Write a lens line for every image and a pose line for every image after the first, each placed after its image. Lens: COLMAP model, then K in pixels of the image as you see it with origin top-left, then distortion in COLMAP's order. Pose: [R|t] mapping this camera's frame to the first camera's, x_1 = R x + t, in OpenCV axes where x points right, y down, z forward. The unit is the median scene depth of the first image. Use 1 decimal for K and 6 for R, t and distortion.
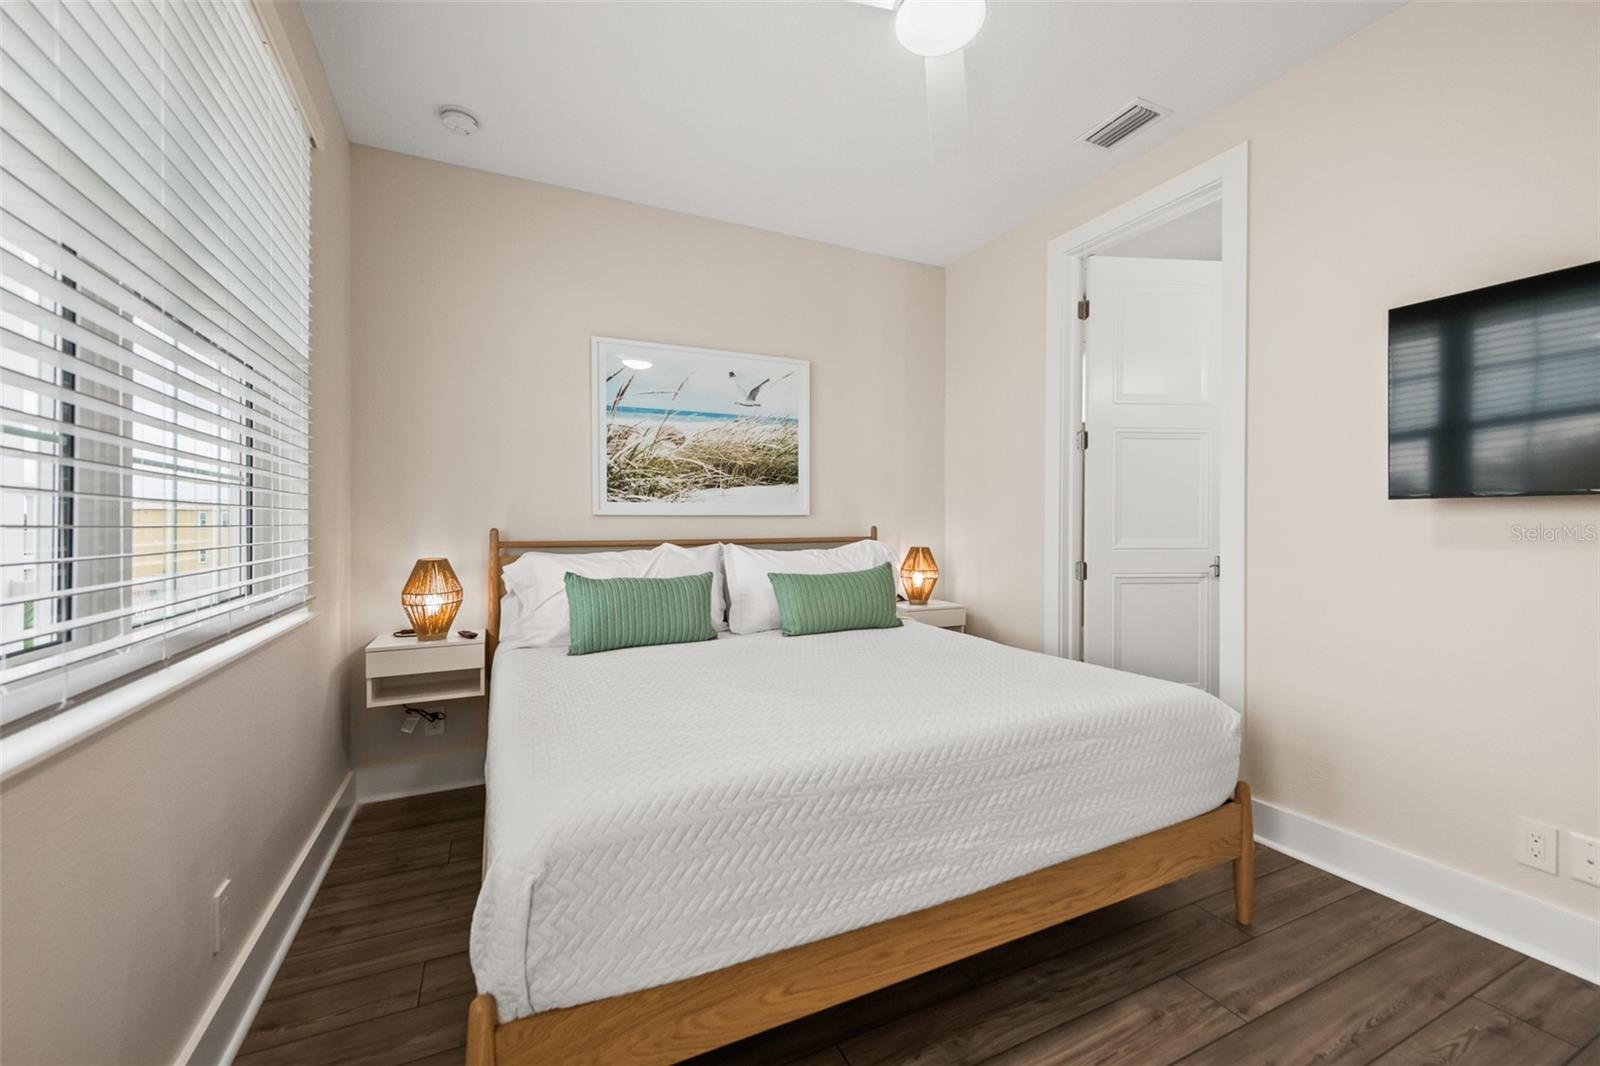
lens RADIAL K [[650.9, 0, 806.2], [0, 650.9, 528.2], [0, 0, 1]] dist [0.008472, -0.000102]
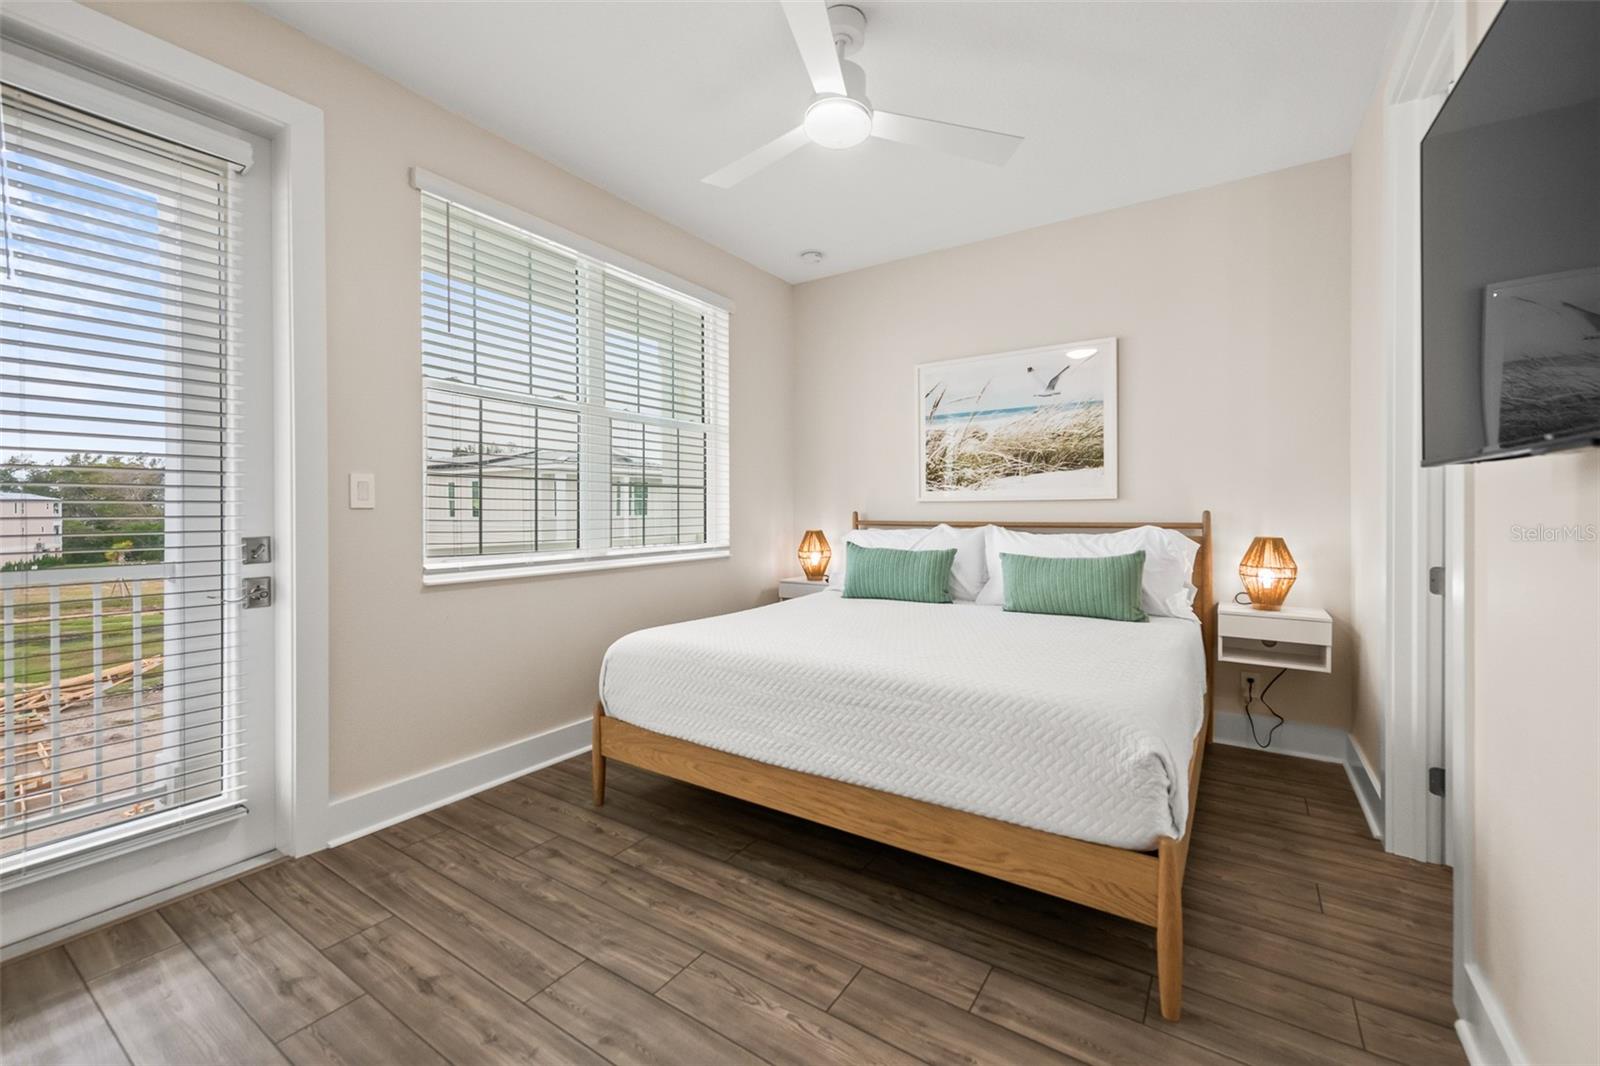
lens RADIAL K [[650.9, 0, 804.5], [0, 650.9, 517.9], [0, 0, 1]] dist [0.008472, -0.000102]
pose [[0.507931, 0.011848, -0.861316, 0.658819], [-0.004645, 0.999929, 0.011016, -0.000957], [0.861385, -0.001595, 0.507950, 0.135288]]
